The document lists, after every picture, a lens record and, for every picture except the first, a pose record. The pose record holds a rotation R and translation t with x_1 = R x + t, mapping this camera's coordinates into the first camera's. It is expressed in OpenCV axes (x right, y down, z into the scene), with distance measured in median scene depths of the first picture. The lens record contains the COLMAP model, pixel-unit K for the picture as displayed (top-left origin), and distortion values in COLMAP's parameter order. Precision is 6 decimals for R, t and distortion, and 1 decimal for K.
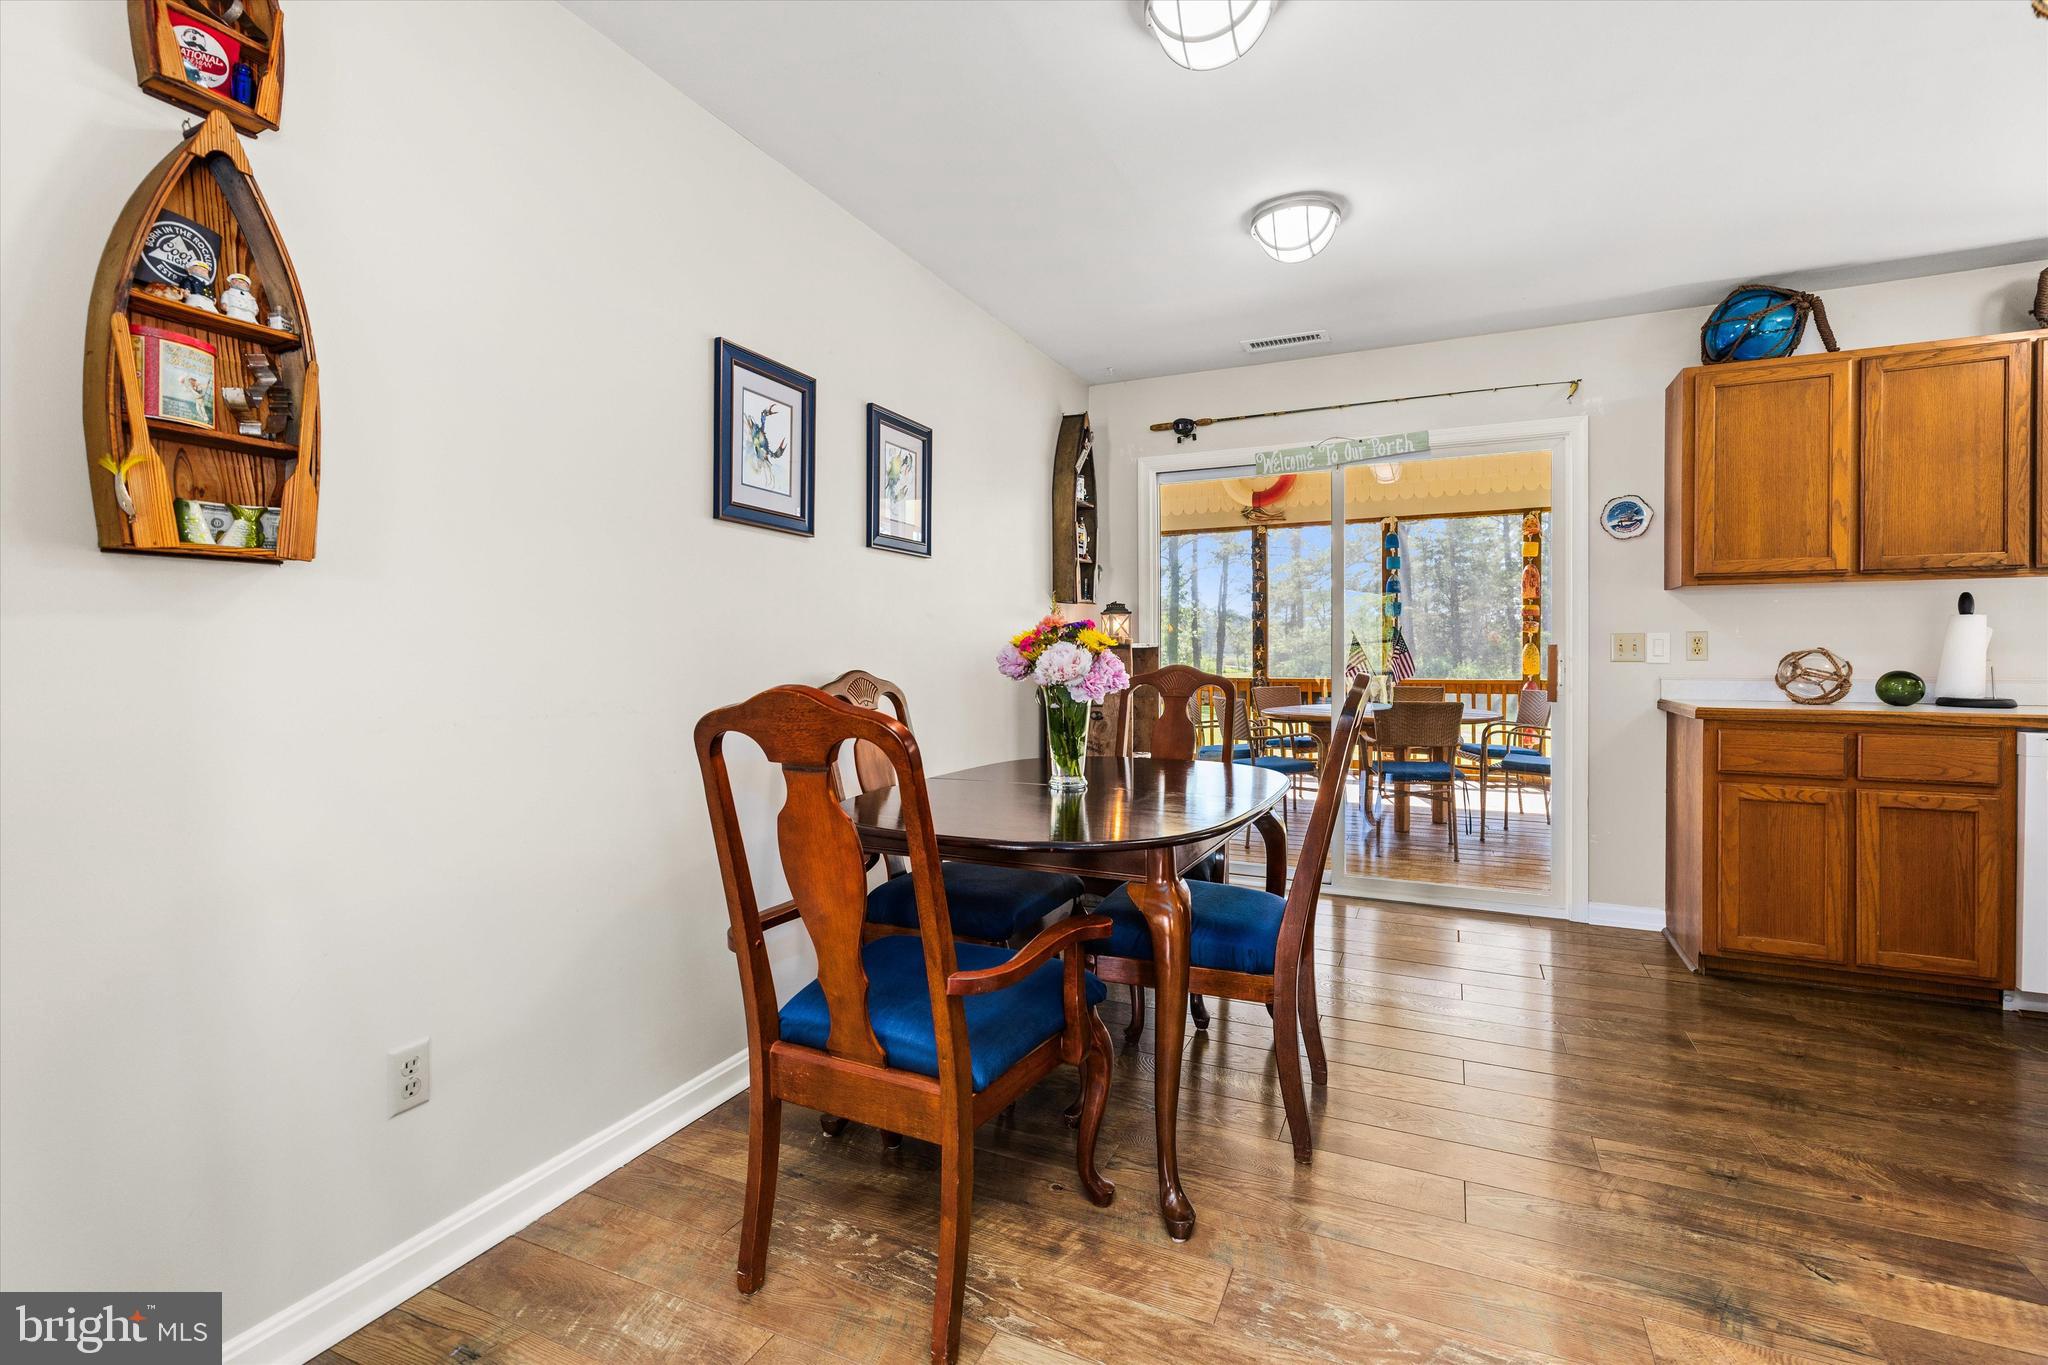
lens RADIAL K [[921.3, 0, 1029.5], [0, 921.3, 661.0], [0, 0, 1]] dist [0.010617, 0.000946]
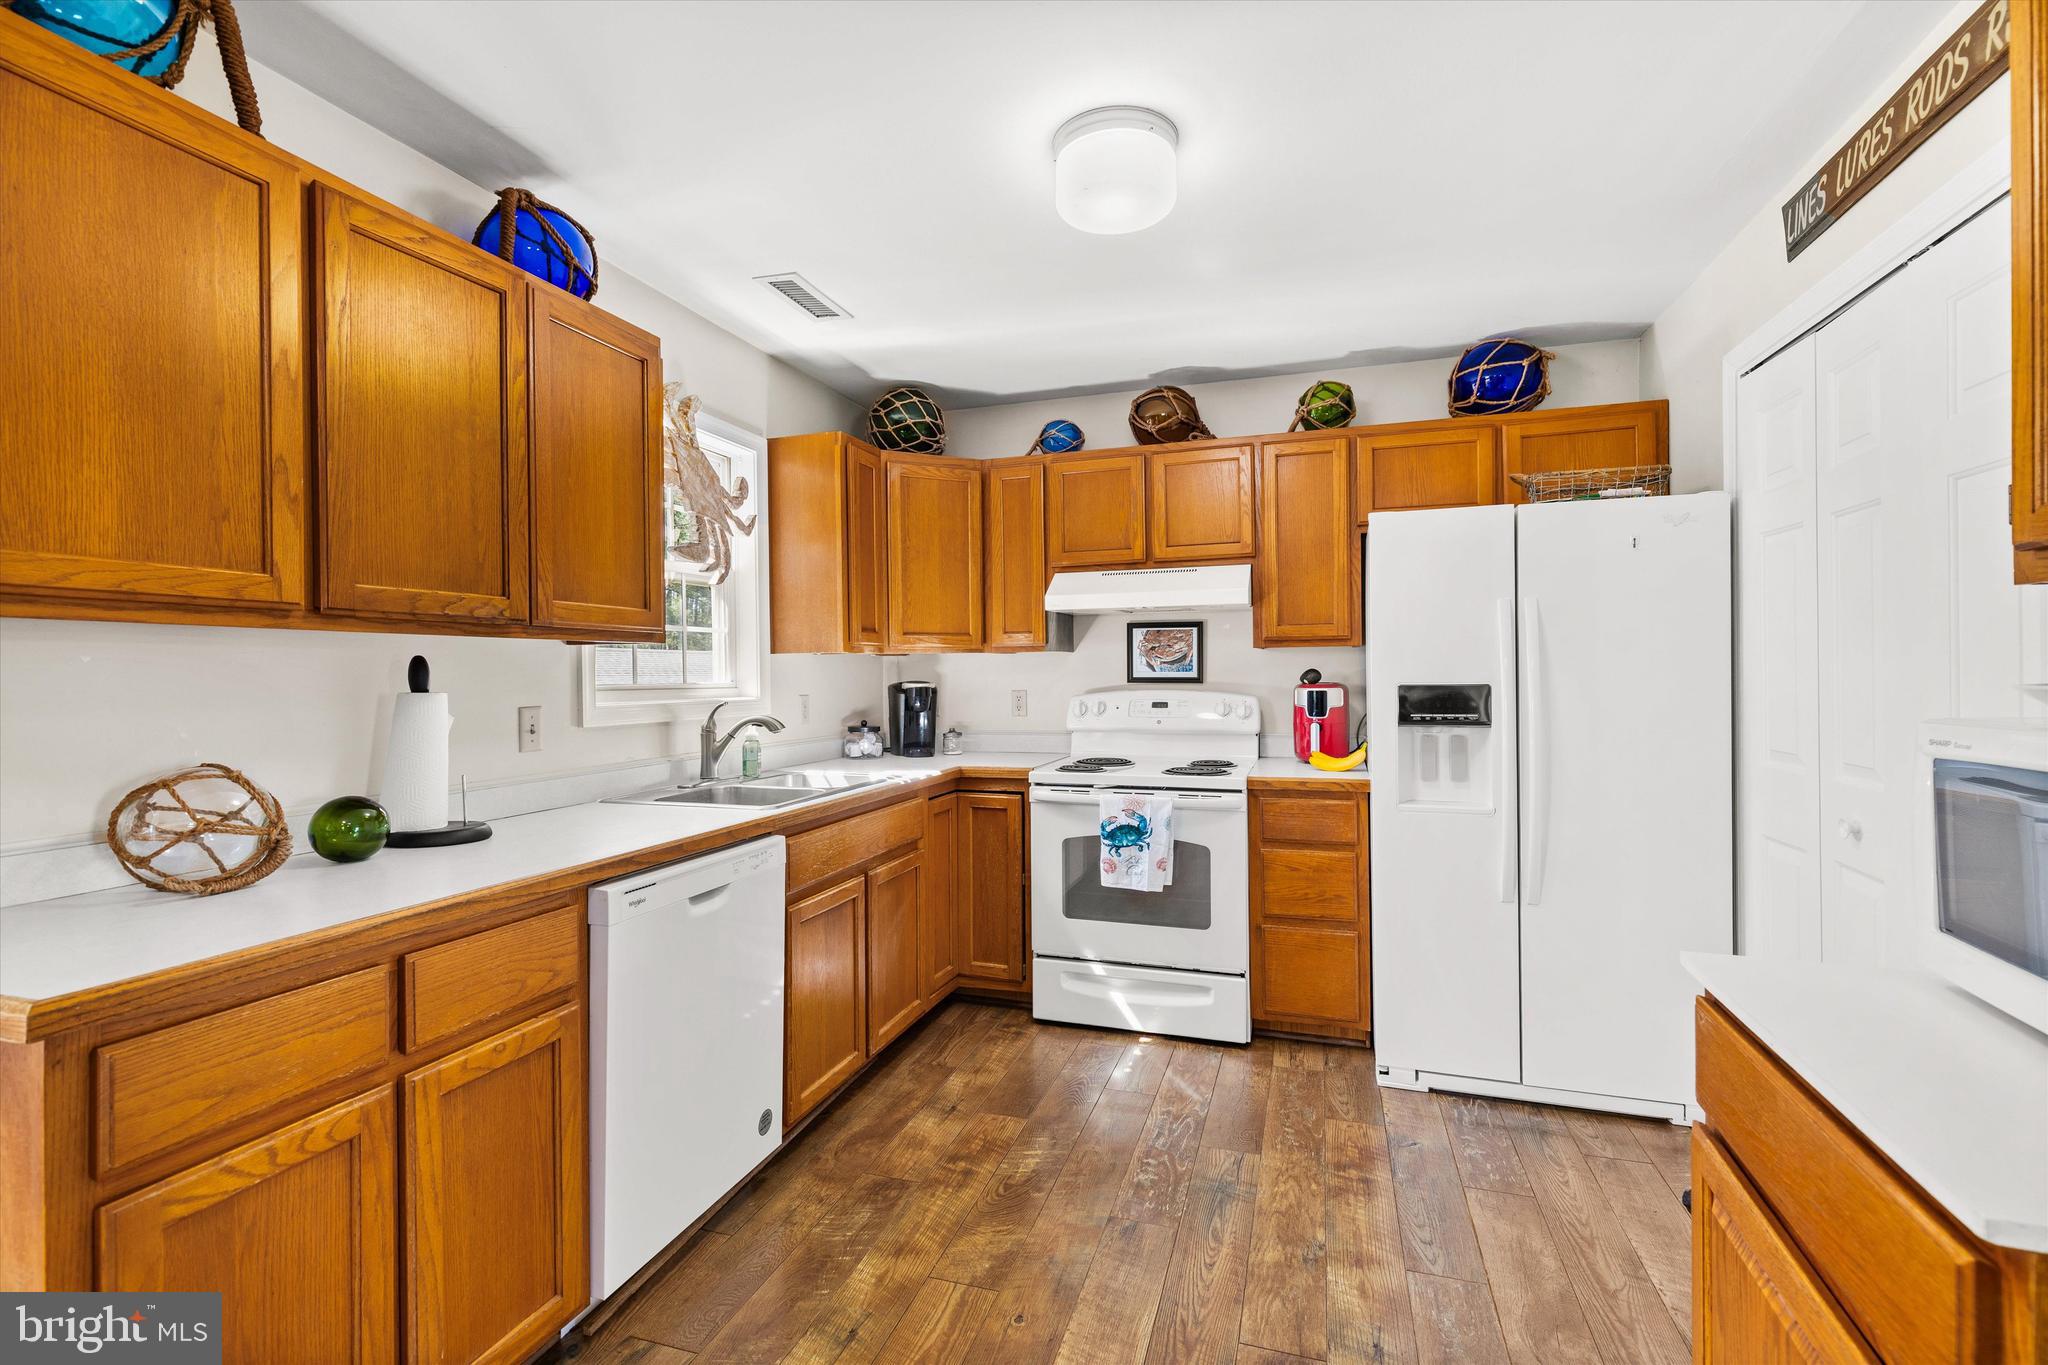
lens RADIAL K [[921.3, 0, 1027.0], [0, 921.3, 674.6], [0, 0, 1]] dist [0.010617, 0.000946]
pose [[-0.115083, 0.003713, 0.993349, 0.348774], [0.022731, 0.999741, -0.001103, -0.051281], [-0.993096, 0.022453, -0.115137, 0.664629]]
